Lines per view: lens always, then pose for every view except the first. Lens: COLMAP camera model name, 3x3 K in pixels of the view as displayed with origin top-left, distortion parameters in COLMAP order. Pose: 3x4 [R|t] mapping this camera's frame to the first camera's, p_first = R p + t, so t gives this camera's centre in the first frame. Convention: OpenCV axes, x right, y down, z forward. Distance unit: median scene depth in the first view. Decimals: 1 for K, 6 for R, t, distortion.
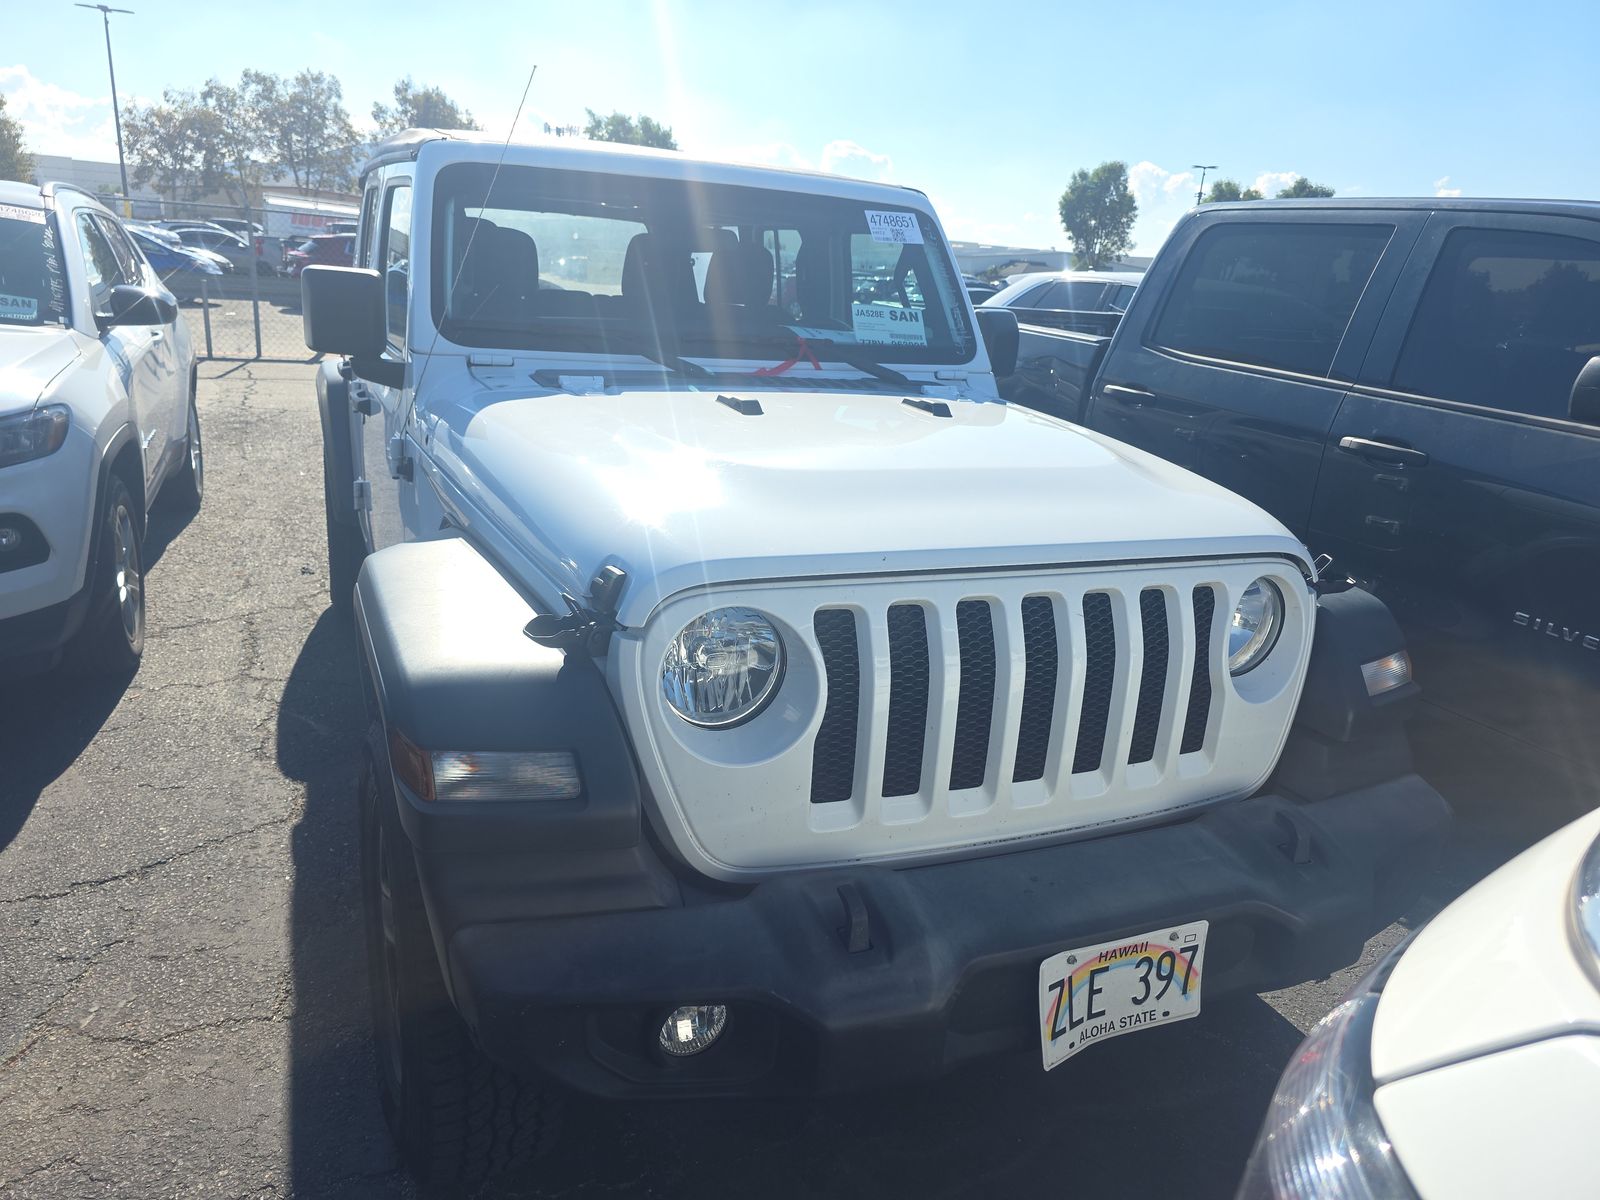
lens RADIAL K [[1130.3, 0, 800.0], [0, 1130.3, 600.0], [0, 0, 1]] dist [0.048549, -0.046329]
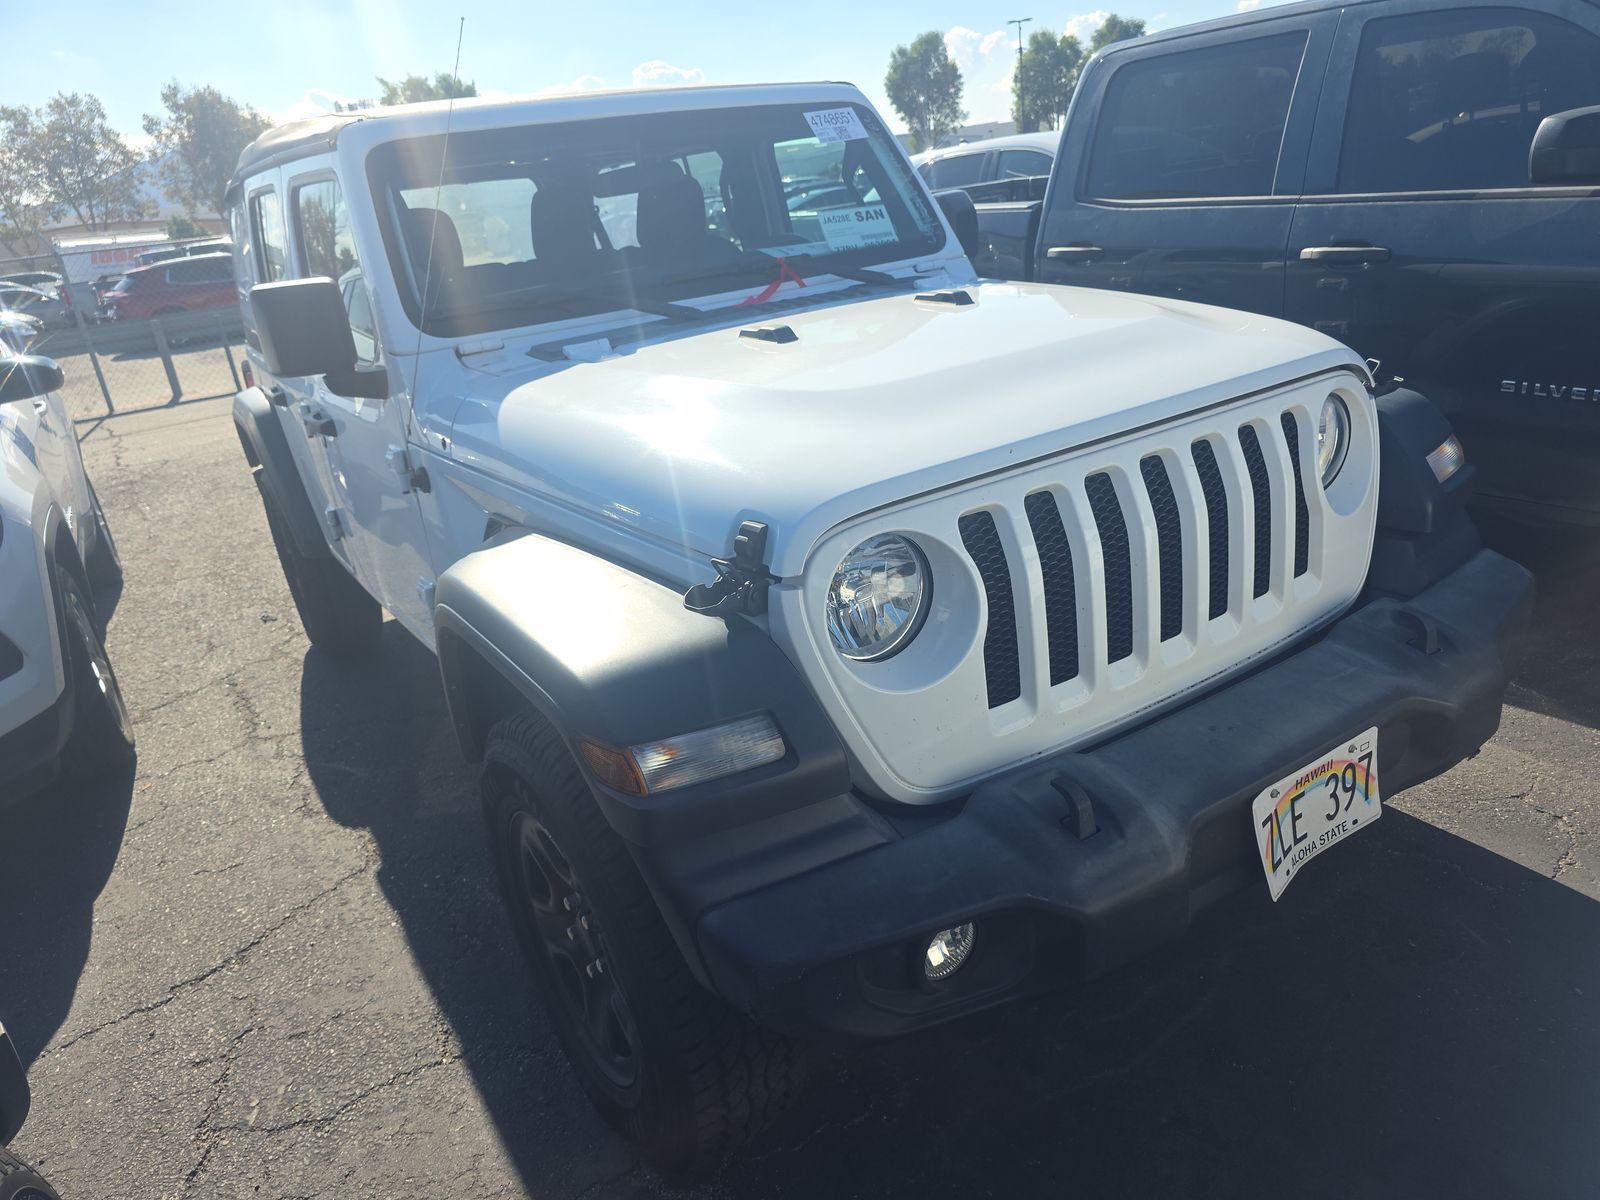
lens RADIAL K [[1132.8, 0, 846.8], [0, 1132.8, 609.1], [0, 0, 1]] dist [0.033823, -0.028787]
pose [[0.968268, -0.232049, 0.092790, -0.109679], [0.224558, 0.970792, 0.084483, -0.010917], [-0.109684, -0.060966, 0.992095, 0.018518]]
